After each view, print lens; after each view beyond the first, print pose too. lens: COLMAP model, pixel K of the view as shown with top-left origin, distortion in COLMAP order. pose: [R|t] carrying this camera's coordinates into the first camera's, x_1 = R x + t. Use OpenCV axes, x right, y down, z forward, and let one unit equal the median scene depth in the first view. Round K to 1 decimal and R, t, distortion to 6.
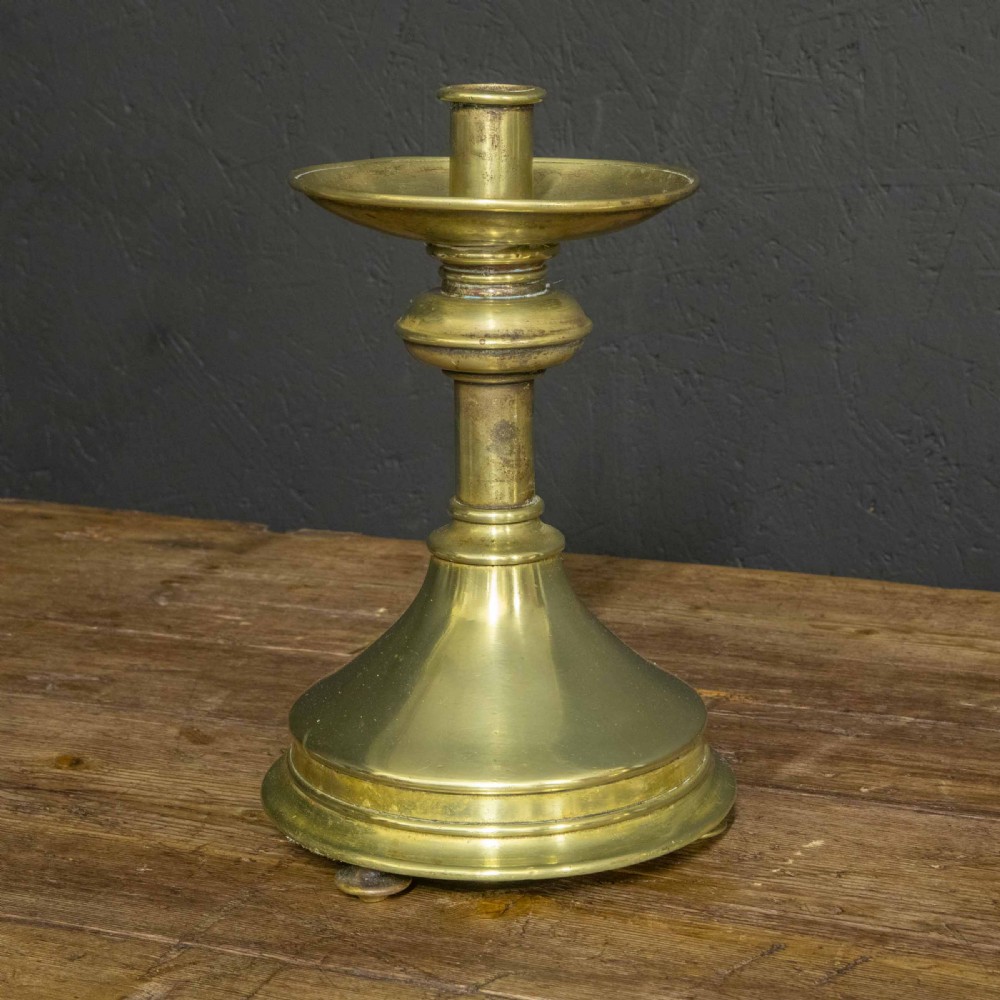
lens RADIAL K [[2445.1, 0, 549.3], [0, 2445.1, 495.7], [0, 0, 1]] dist [0.068736, 0.000000]
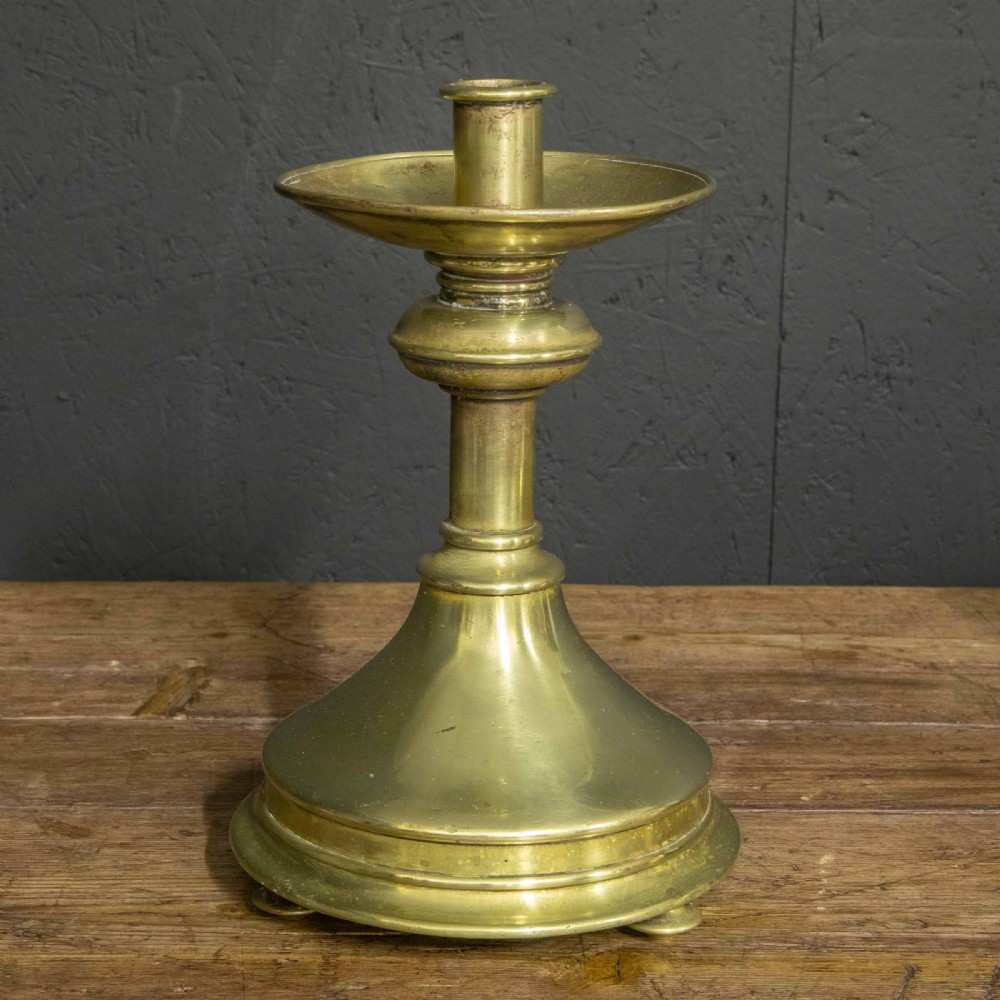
lens RADIAL K [[2477.0, 0, 499.5], [0, 2477.0, 491.9], [0, 0, 1]] dist [-0.065232, 0.000000]
pose [[0.882399, -0.070203, 0.465236, -0.317318], [0.064314, 0.997521, 0.028540, -0.029612], [-0.466086, 0.004737, 0.884727, 0.123230]]
